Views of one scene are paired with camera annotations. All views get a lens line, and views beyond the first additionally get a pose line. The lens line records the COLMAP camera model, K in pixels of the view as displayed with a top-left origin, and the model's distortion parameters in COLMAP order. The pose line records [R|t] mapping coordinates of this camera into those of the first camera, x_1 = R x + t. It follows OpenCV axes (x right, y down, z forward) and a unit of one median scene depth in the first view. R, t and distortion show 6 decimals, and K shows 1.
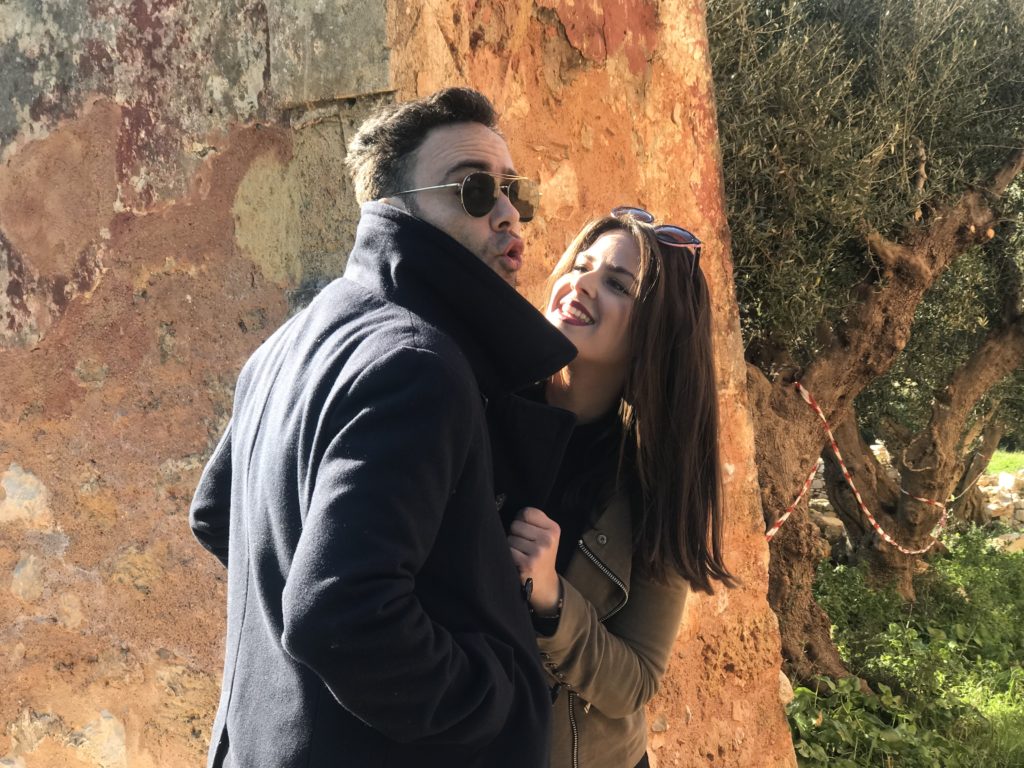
lens RADIAL K [[1718.5, 0, 494.3], [0, 1718.5, 412.9], [0, 0, 1]] dist [-0.002380, 0.778903]
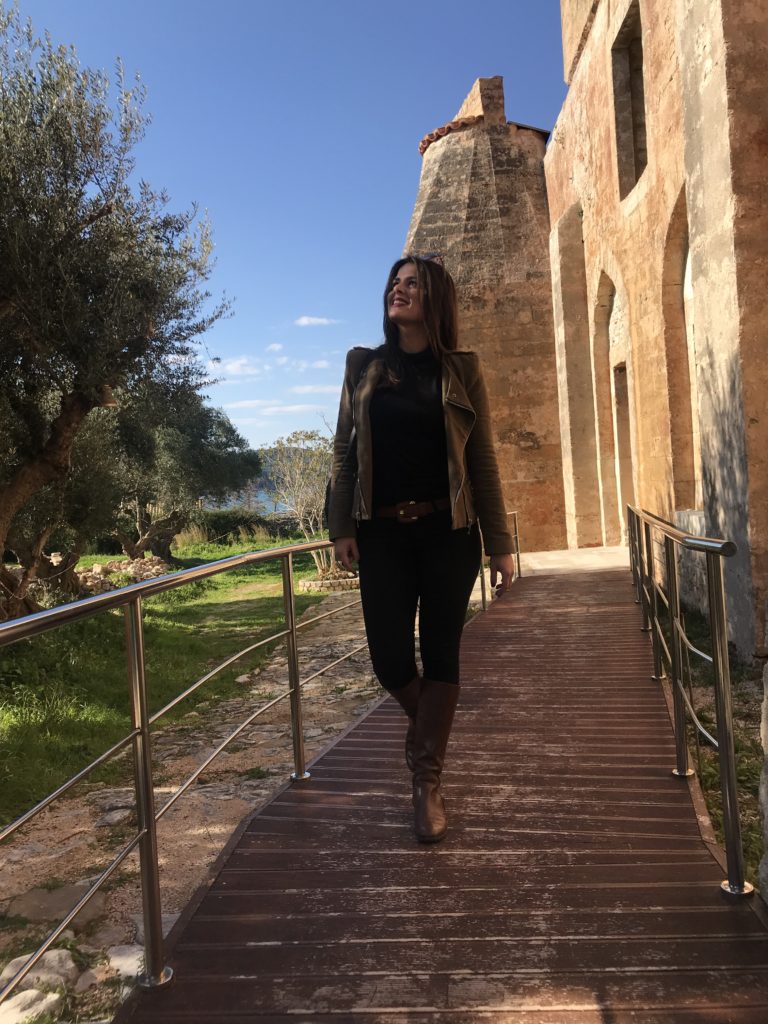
lens RADIAL K [[853.9, 0, 384.0], [0, 853.9, 512.0], [0, 0, 1]] dist [0.212067, -0.646946]
pose [[0.836892, -0.063338, 0.543691, 0.440693], [0.081006, 0.996677, -0.008581, 0.091176], [-0.541341, 0.051224, 0.839241, 0.668562]]
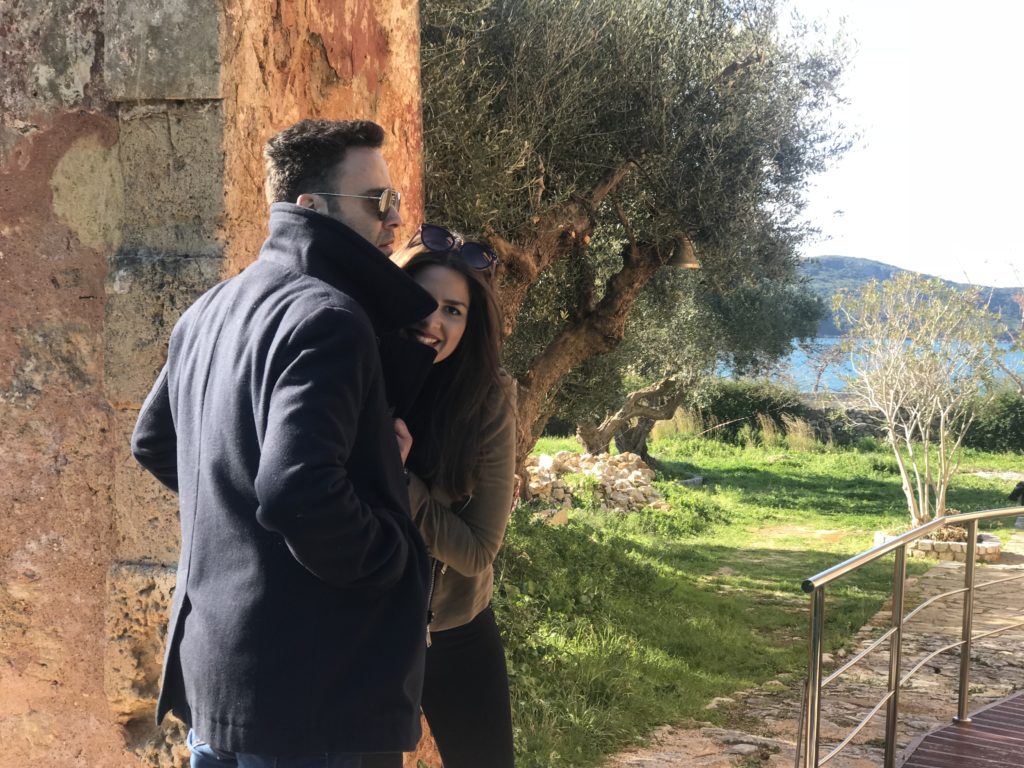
lens RADIAL K [[1714.3, 0, 510.5], [0, 1714.3, 396.3], [0, 0, 1]] dist [0.162742, -0.104415]
pose [[0.960065, 0.045815, 0.276000, -0.171826], [-0.046871, 0.998897, -0.002772, 0.015143], [-0.275823, -0.010276, 0.961154, -0.211567]]
